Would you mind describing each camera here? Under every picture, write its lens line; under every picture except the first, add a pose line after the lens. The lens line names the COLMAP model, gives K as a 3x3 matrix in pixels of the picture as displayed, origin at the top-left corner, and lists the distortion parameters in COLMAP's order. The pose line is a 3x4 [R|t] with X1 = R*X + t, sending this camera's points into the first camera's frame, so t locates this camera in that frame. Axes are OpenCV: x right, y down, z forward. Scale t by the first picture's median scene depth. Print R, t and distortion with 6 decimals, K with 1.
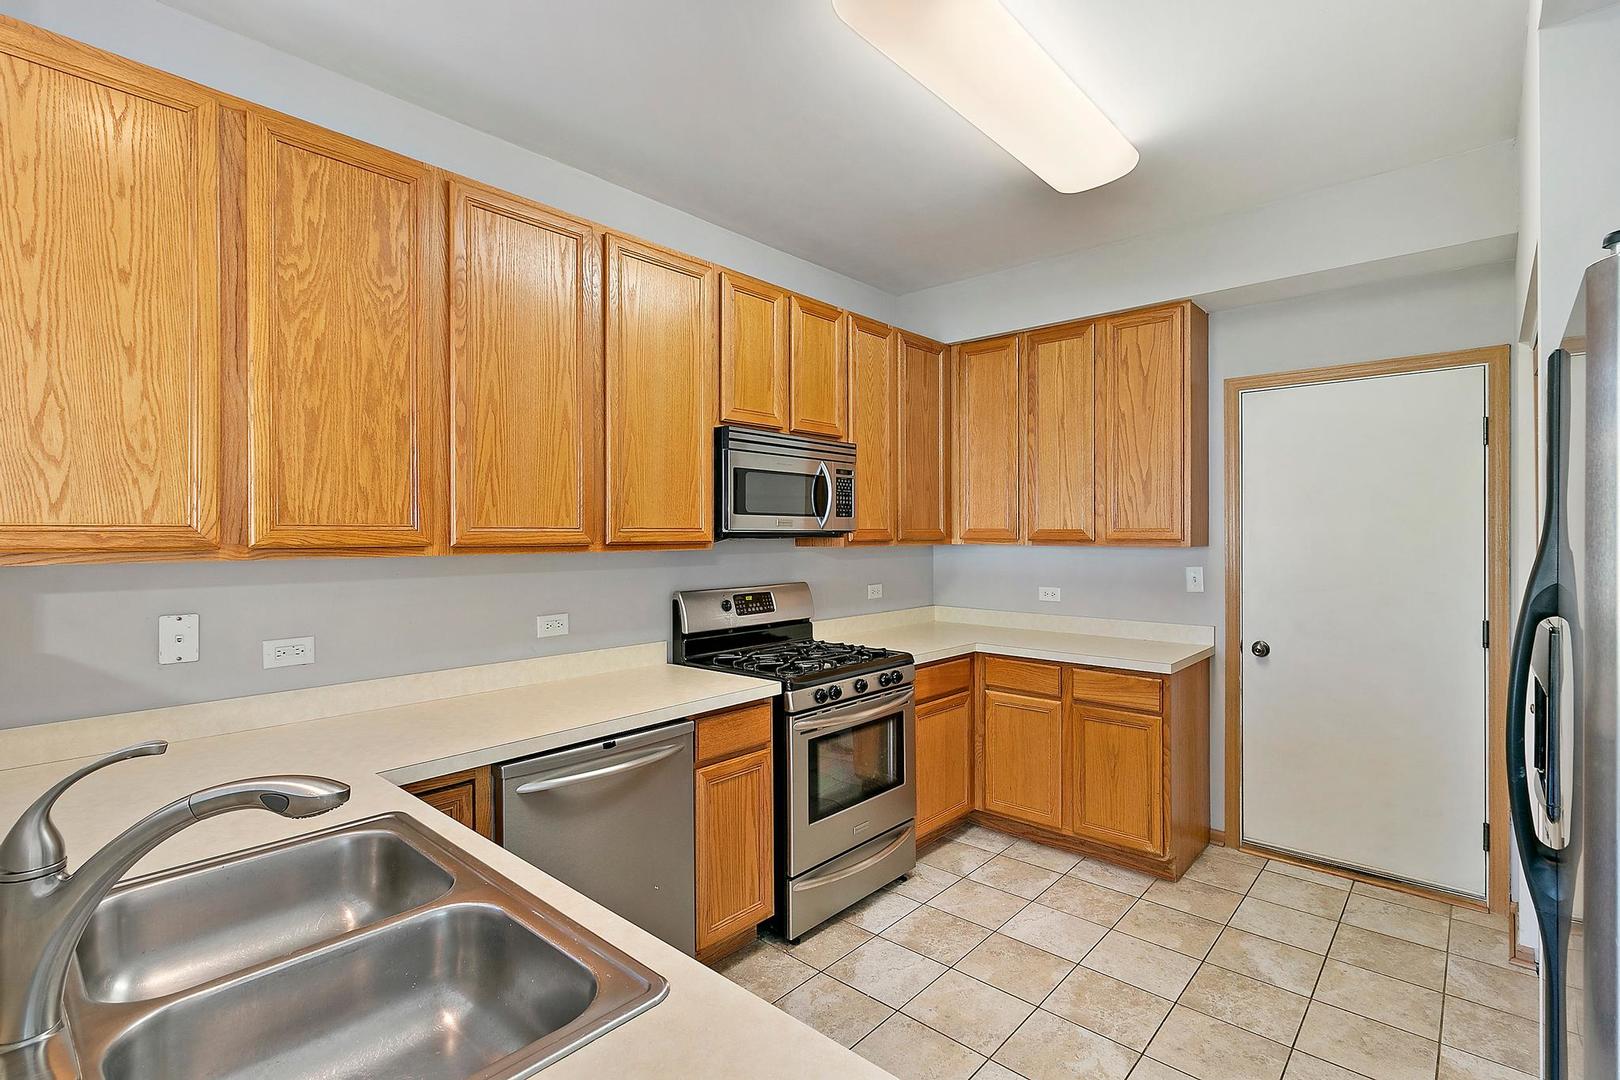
lens RADIAL K [[759.5, 0, 809.5], [0, 759.5, 537.0], [0, 0, 1]] dist [-0.001932, -0.000609]
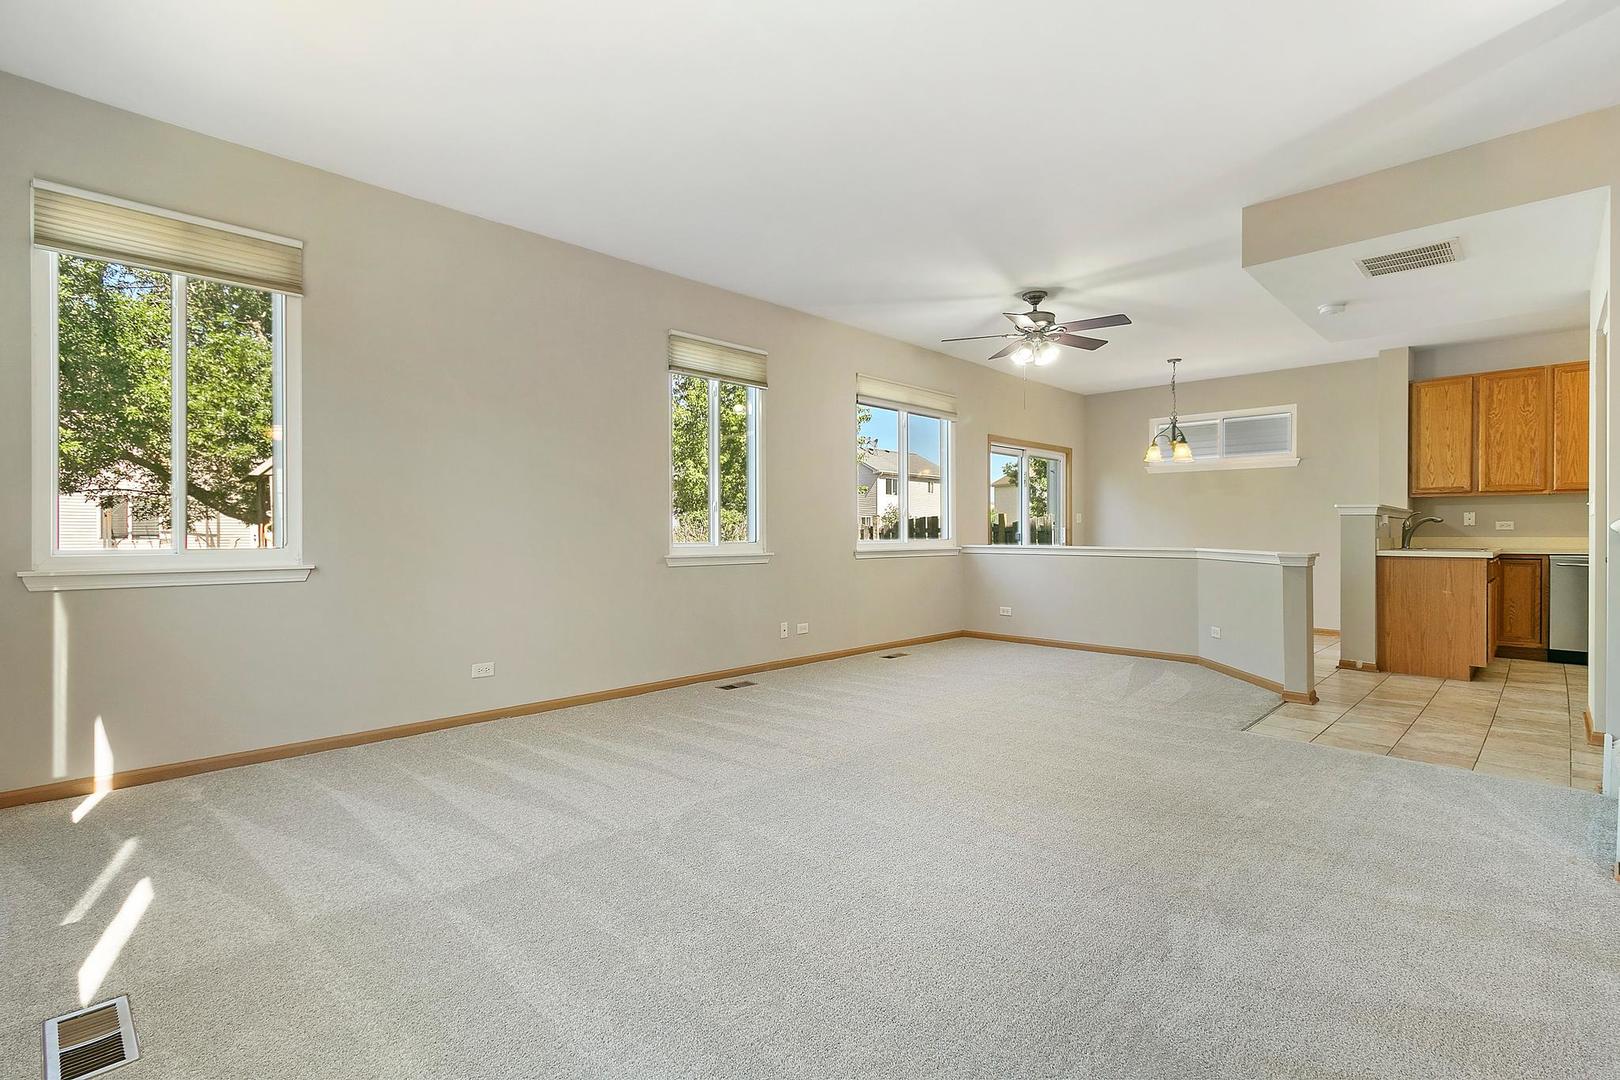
lens RADIAL K [[759.5, 0, 810.3], [0, 759.5, 537.3], [0, 0, 1]] dist [-0.001932, -0.000609]
pose [[-0.046051, 0.008558, -0.998902, 3.007494], [-0.002253, 0.999960, 0.008671, 0.202415], [0.998937, 0.002649, -0.046030, -2.030378]]
